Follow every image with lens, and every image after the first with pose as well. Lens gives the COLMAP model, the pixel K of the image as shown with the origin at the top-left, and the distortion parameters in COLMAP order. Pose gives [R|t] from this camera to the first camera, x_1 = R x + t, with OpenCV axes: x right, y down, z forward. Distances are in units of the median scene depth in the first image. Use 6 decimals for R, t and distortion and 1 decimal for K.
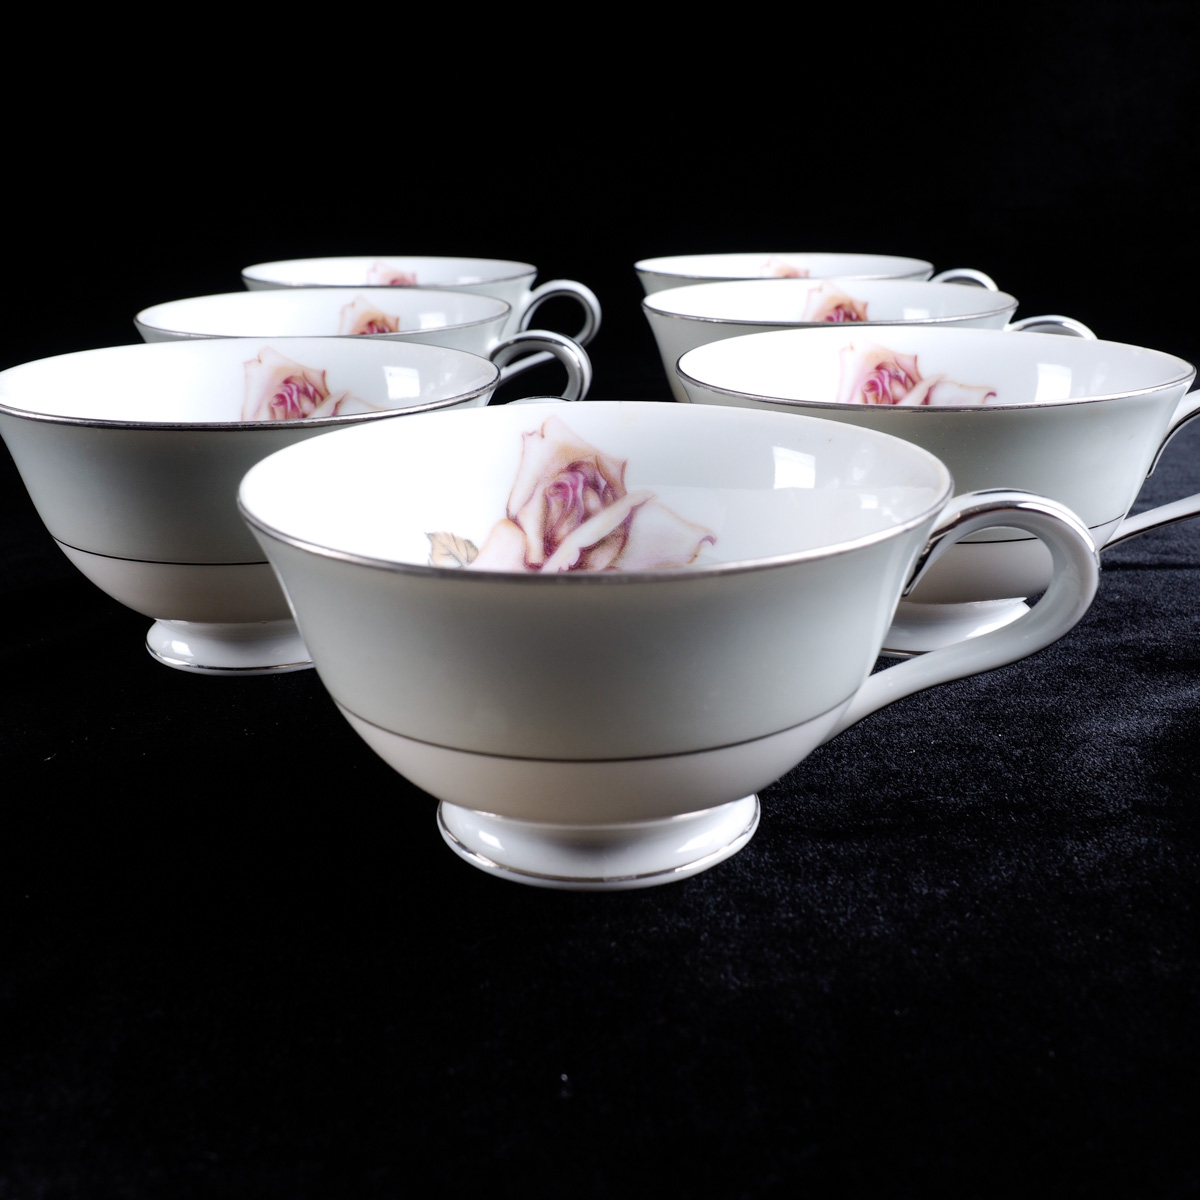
lens RADIAL K [[1454.4, 0, 600.0], [0, 1454.4, 600.0], [0, 0, 1]] dist [0.006032, -0.032820]
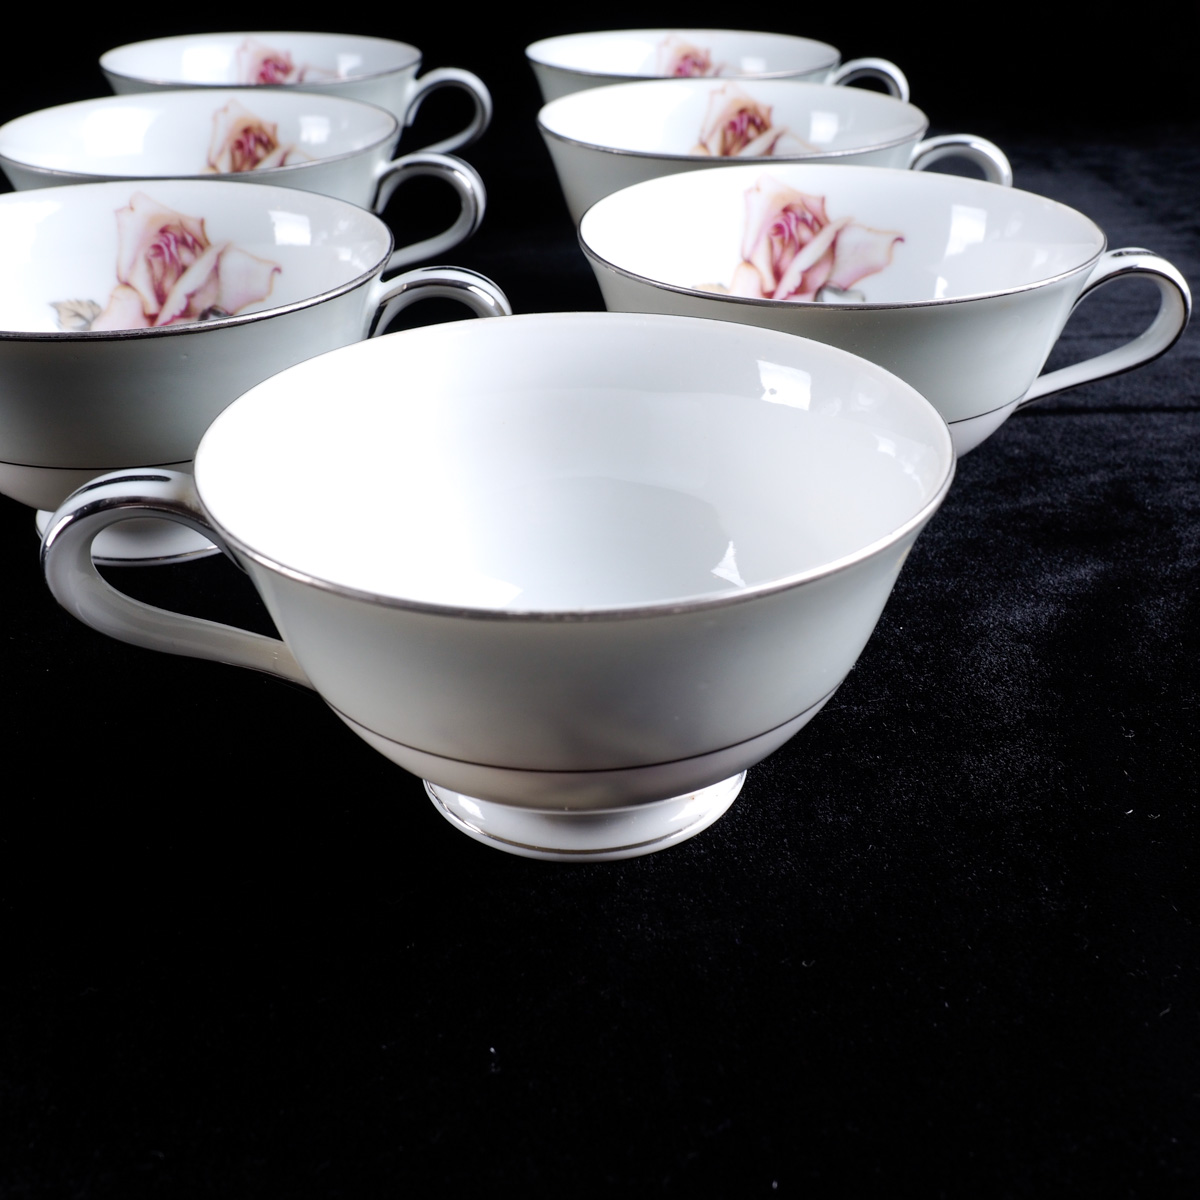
lens RADIAL K [[1454.4, 0, 600.0], [0, 1454.4, 600.0], [0, 0, 1]] dist [0.006032, -0.032820]
pose [[0.997150, -0.026145, 0.070771, -0.007862], [0.011776, 0.980475, 0.196293, -0.118772], [-0.074521, -0.194900, 0.977988, 0.016337]]
